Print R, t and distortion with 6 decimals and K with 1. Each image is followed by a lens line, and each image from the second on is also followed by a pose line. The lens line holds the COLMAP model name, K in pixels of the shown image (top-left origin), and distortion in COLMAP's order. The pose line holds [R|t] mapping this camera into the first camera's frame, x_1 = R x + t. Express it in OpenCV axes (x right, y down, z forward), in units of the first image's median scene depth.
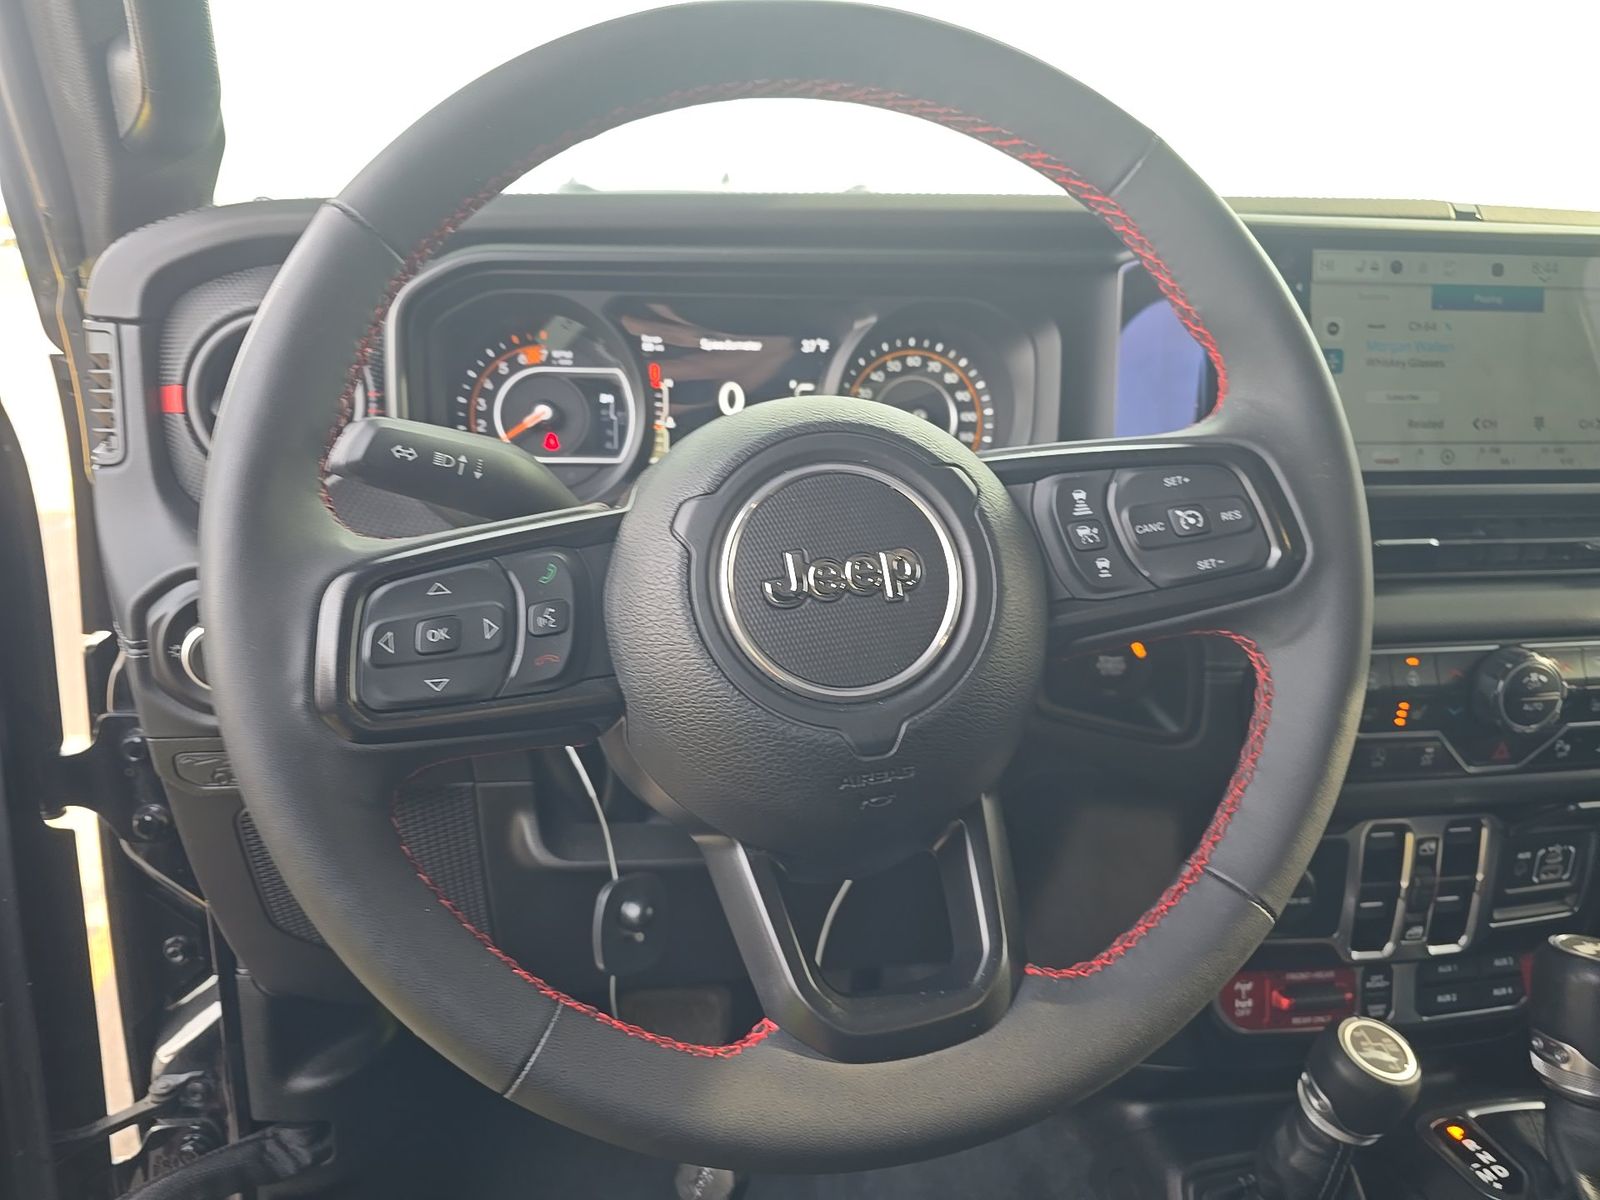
lens RADIAL K [[1105.5, 0, 800.0], [0, 1105.5, 600.0], [0, 0, 1]] dist [0.081469, -0.107506]
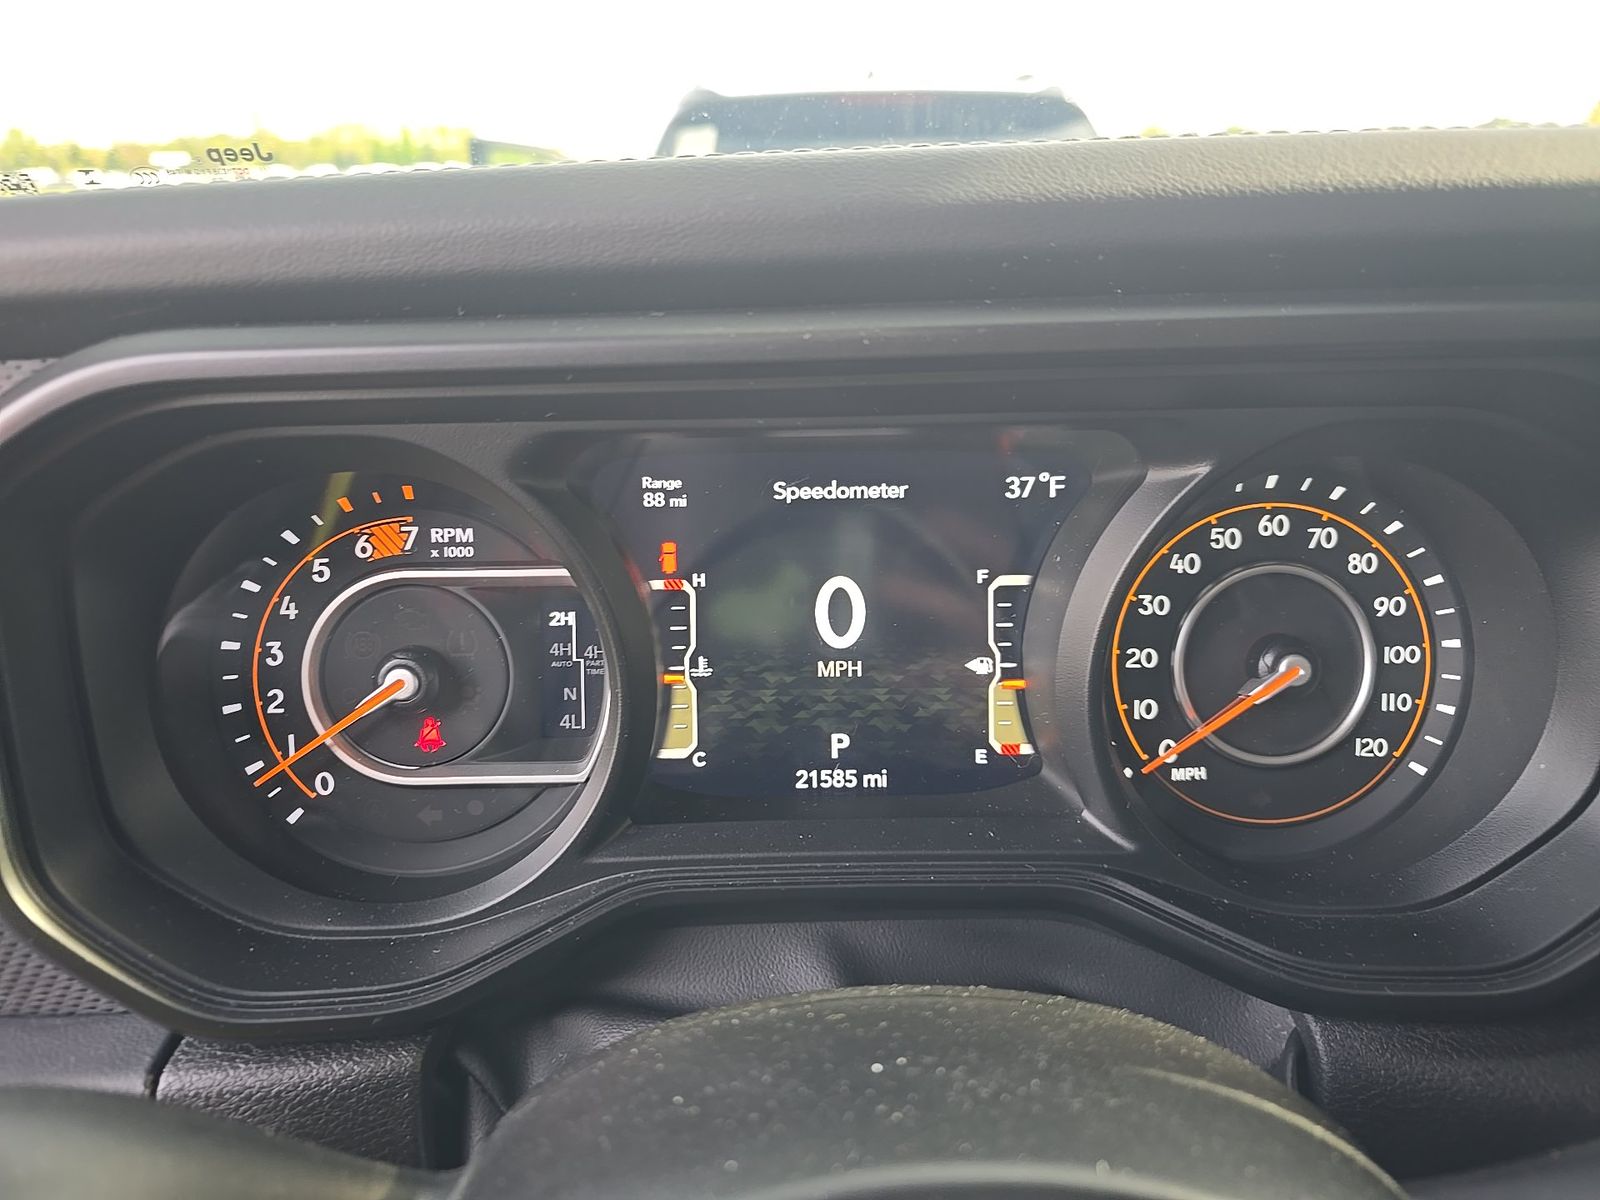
lens RADIAL K [[1090.6, 0, 800.0], [0, 1090.6, 600.0], [0, 0, 1]] dist [0.001966, -0.001786]
pose [[0.993691, 0.010500, -0.111659, -0.031108], [-0.001085, 0.996461, 0.084050, -0.231712], [0.112146, -0.083398, 0.990186, 0.593361]]
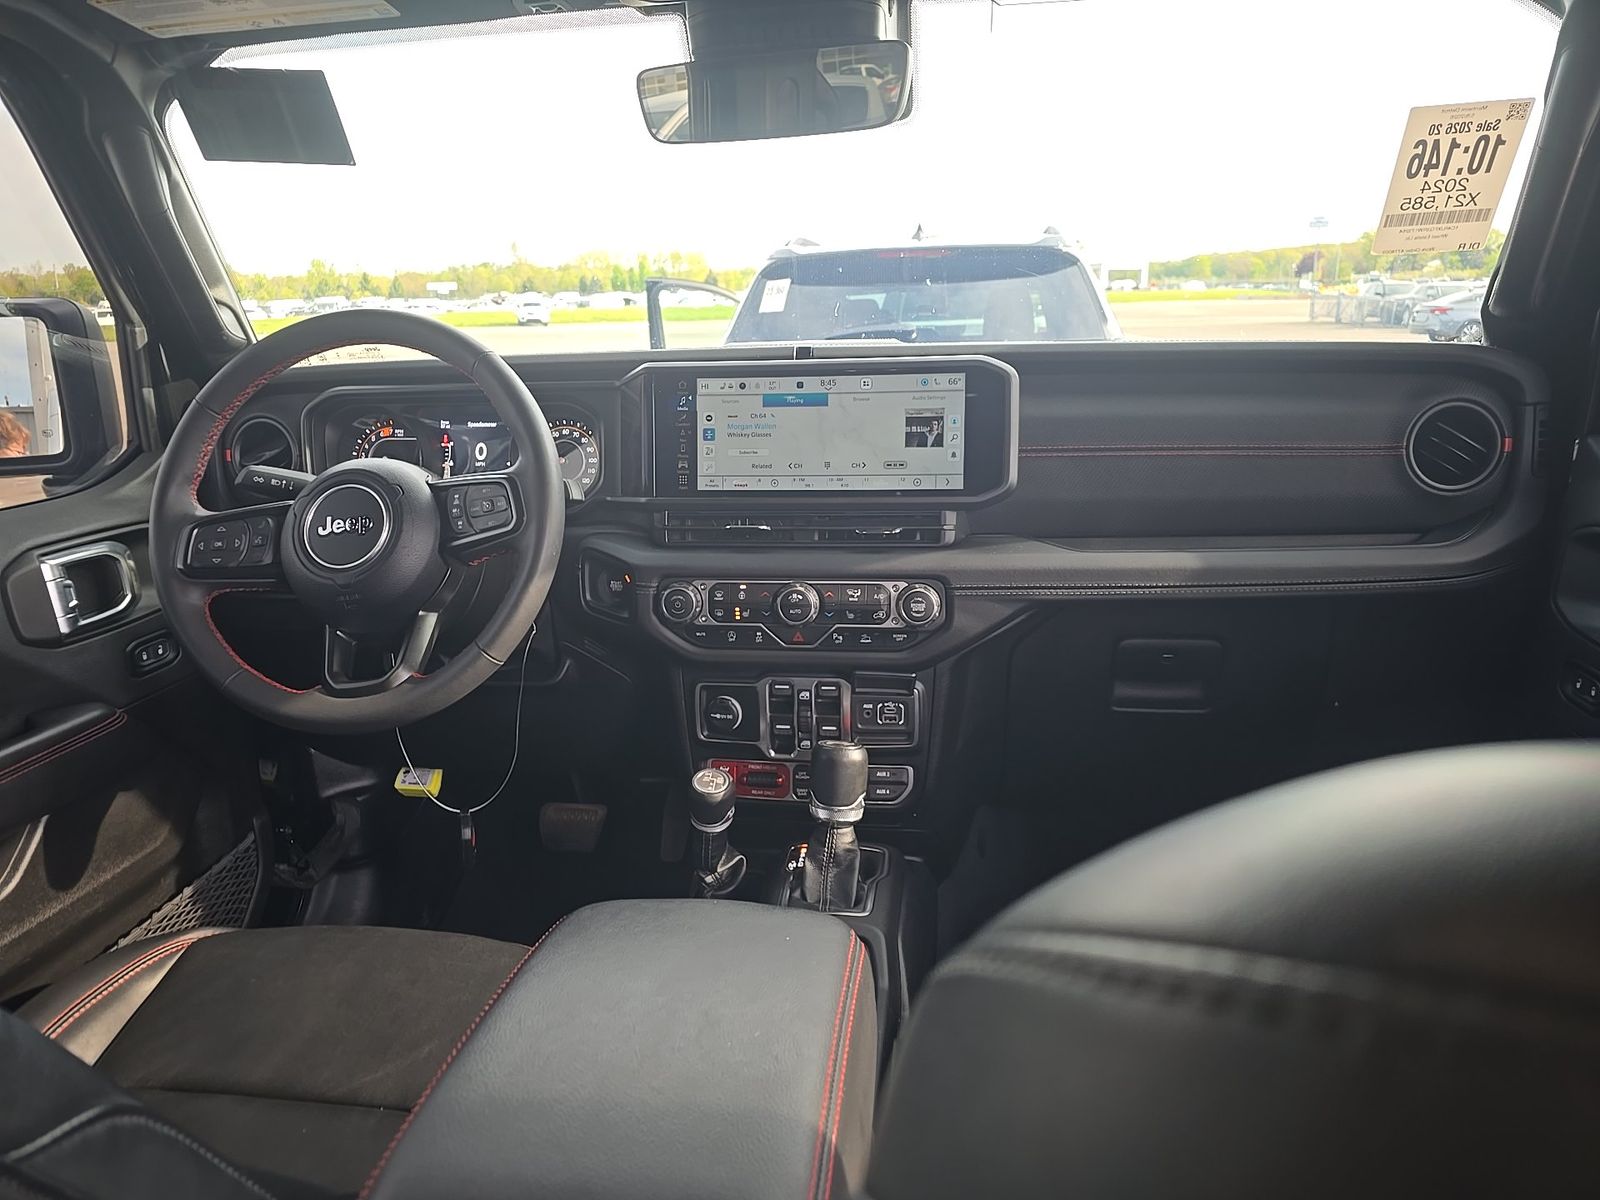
lens RADIAL K [[1055.2, 0, 786.0], [0, 1055.2, 606.9], [0, 0, 1]] dist [0.059919, -0.048577]
pose [[0.956406, 0.035320, -0.289897, 1.063194], [-0.036874, 0.999320, 0.000104, 0.079520], [0.289704, 0.010590, 0.957058, -0.685336]]
